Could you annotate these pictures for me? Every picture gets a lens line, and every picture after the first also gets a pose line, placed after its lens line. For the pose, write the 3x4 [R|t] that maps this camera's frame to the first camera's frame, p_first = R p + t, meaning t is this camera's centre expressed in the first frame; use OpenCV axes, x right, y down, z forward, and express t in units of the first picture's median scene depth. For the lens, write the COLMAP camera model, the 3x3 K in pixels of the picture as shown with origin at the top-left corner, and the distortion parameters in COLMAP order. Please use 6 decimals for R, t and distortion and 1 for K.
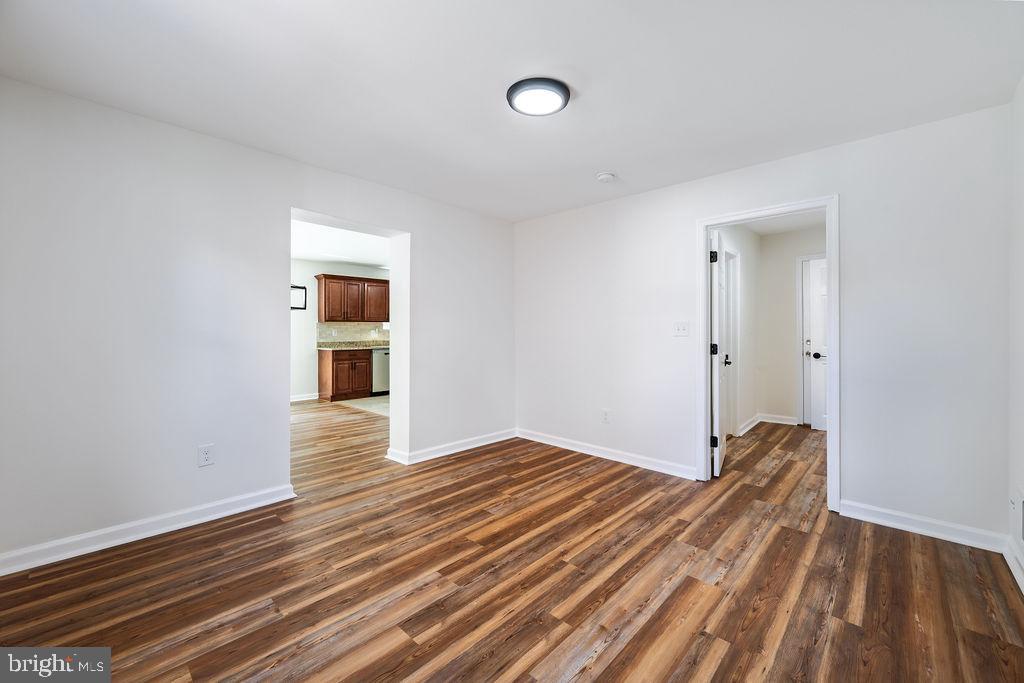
lens RADIAL K [[401.8, 0, 505.9], [0, 401.8, 340.7], [0, 0, 1]] dist [-0.000426, -0.000051]
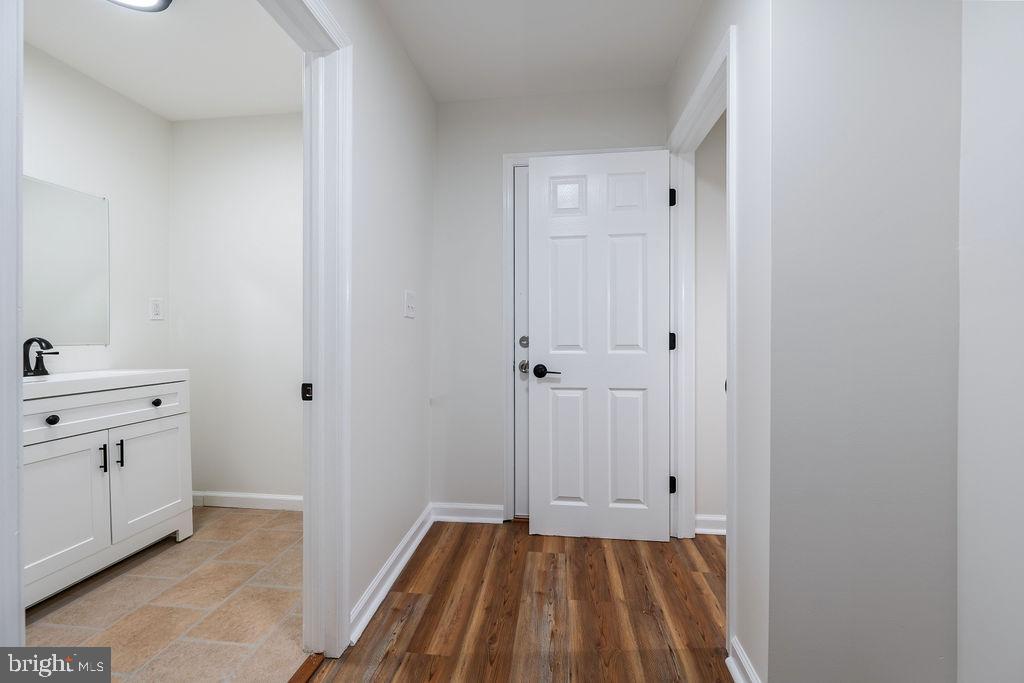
lens RADIAL K [[401.4, 0, 512.0], [0, 401.4, 341.5], [0, 0, 1]] dist [-0.001269, 0.000092]
pose [[0.800952, 0.001419, 0.598727, 0.496921], [-0.000879, 0.999999, -0.001194, 0.007056], [-0.598728, 0.000430, 0.800953, 0.679023]]
